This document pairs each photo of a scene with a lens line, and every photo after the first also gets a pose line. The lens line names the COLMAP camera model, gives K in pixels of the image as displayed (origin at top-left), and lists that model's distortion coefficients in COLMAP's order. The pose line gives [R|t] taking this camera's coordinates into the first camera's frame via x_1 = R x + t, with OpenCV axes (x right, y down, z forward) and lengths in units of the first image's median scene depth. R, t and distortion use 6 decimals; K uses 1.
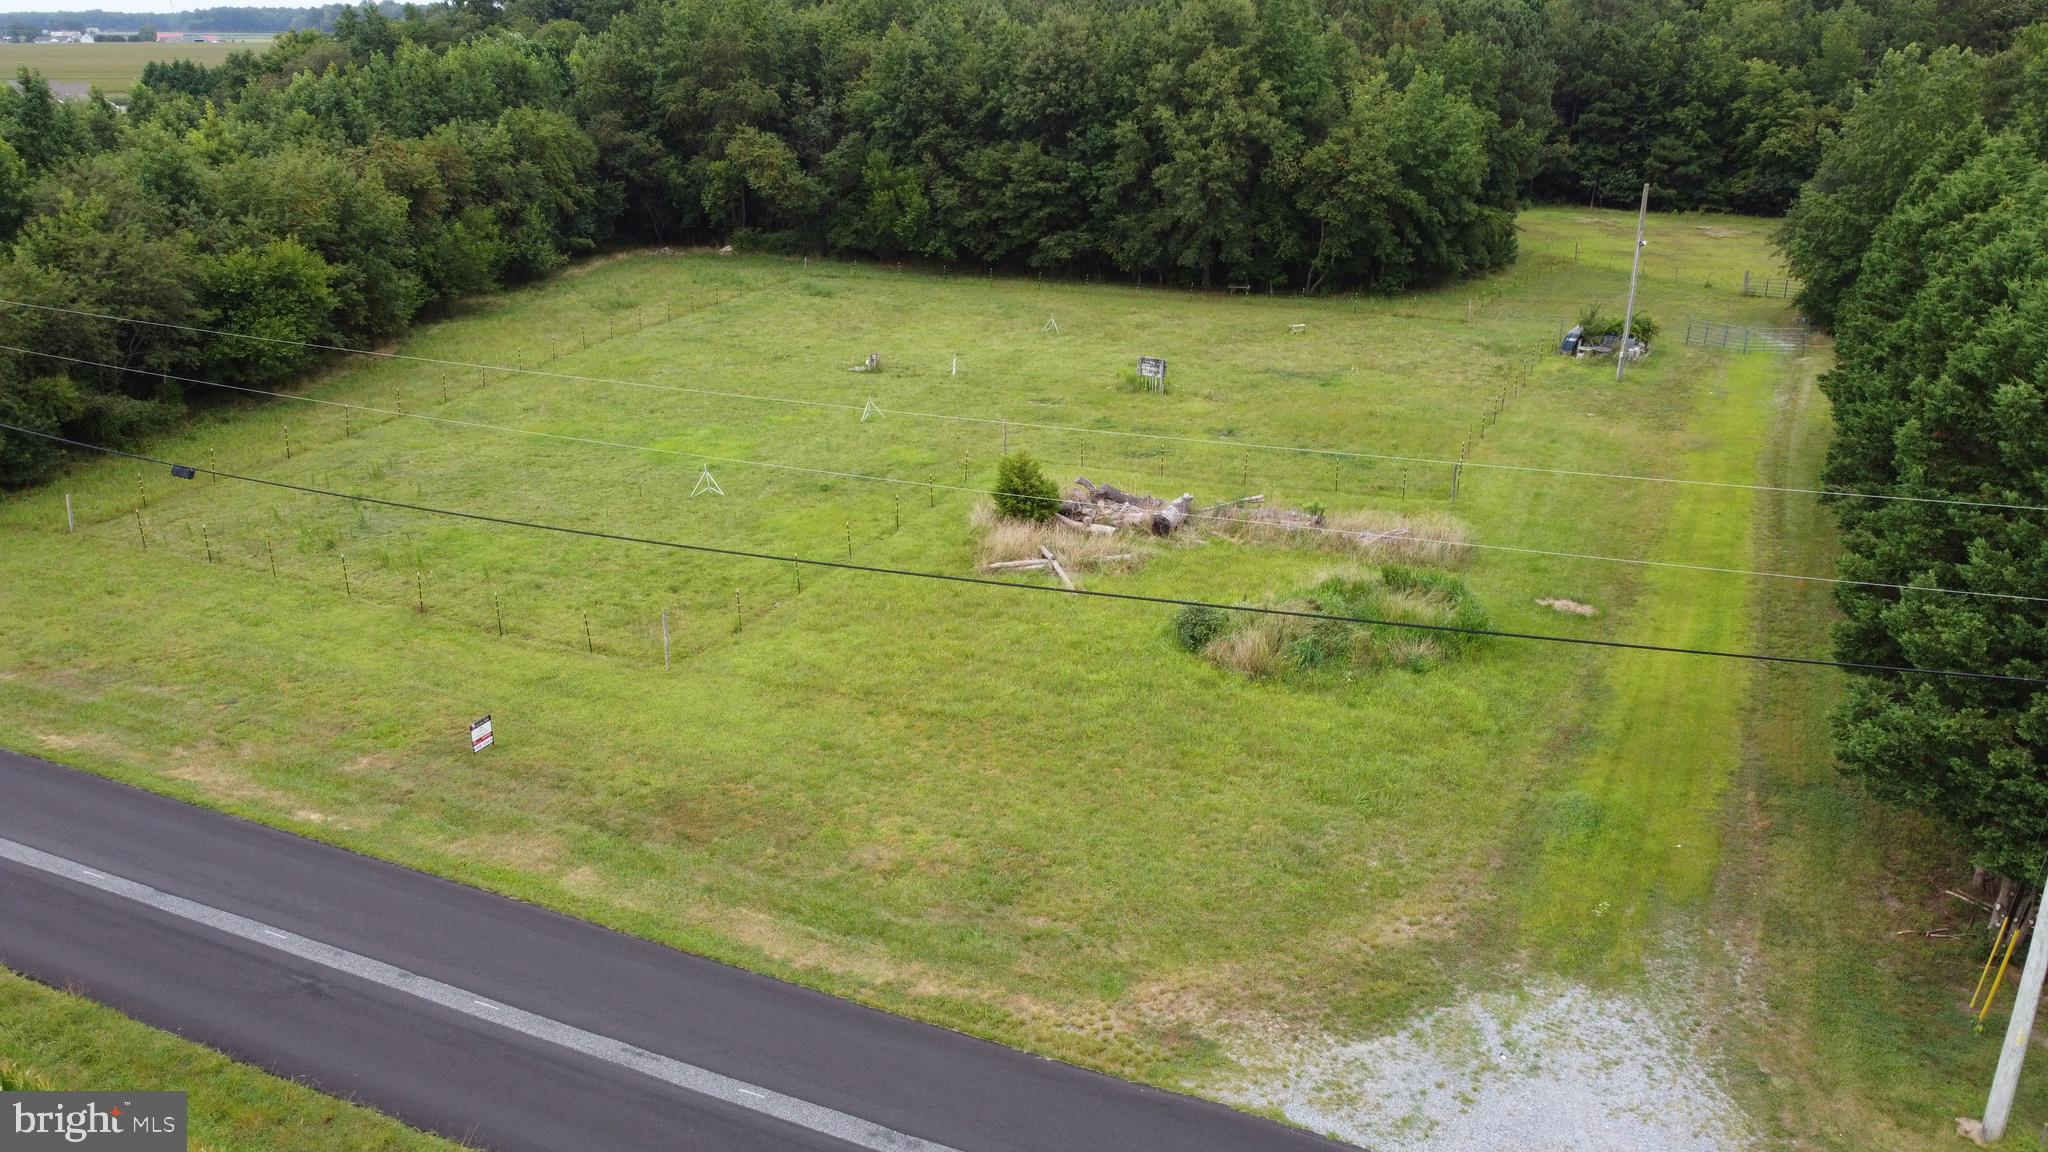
lens RADIAL K [[1546.0, 0, 1013.1], [0, 1546.0, 569.8], [0, 0, 1]] dist [0.000562, -0.005697]
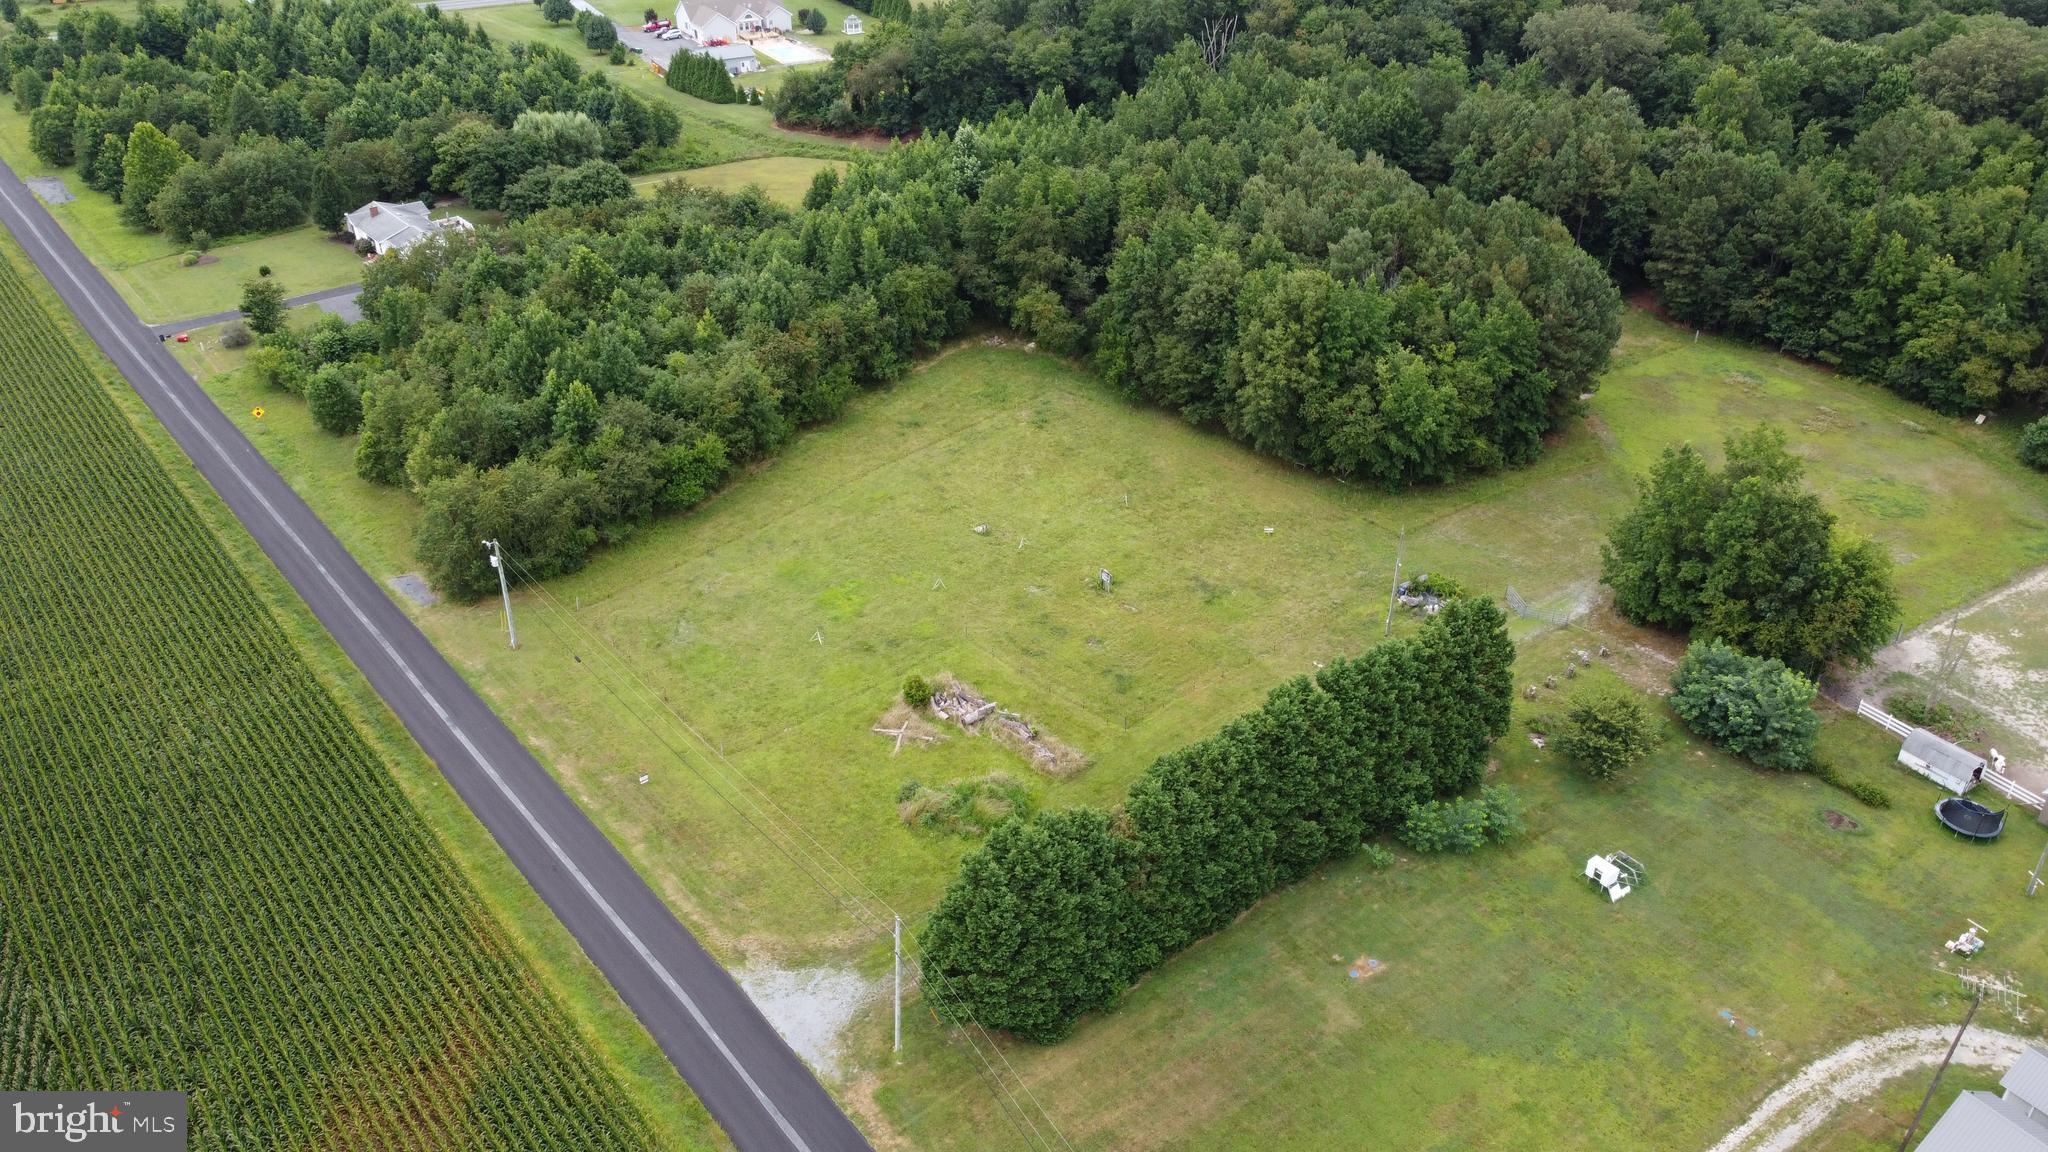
lens RADIAL K [[1546.0, 0, 1013.1], [0, 1546.0, 569.8], [0, 0, 1]] dist [0.000562, -0.005697]
pose [[0.902642, 0.214543, -0.373106, 0.509450], [-0.138880, 0.965718, 0.219318, -0.398749], [0.407368, -0.146148, 0.901494, -0.513028]]
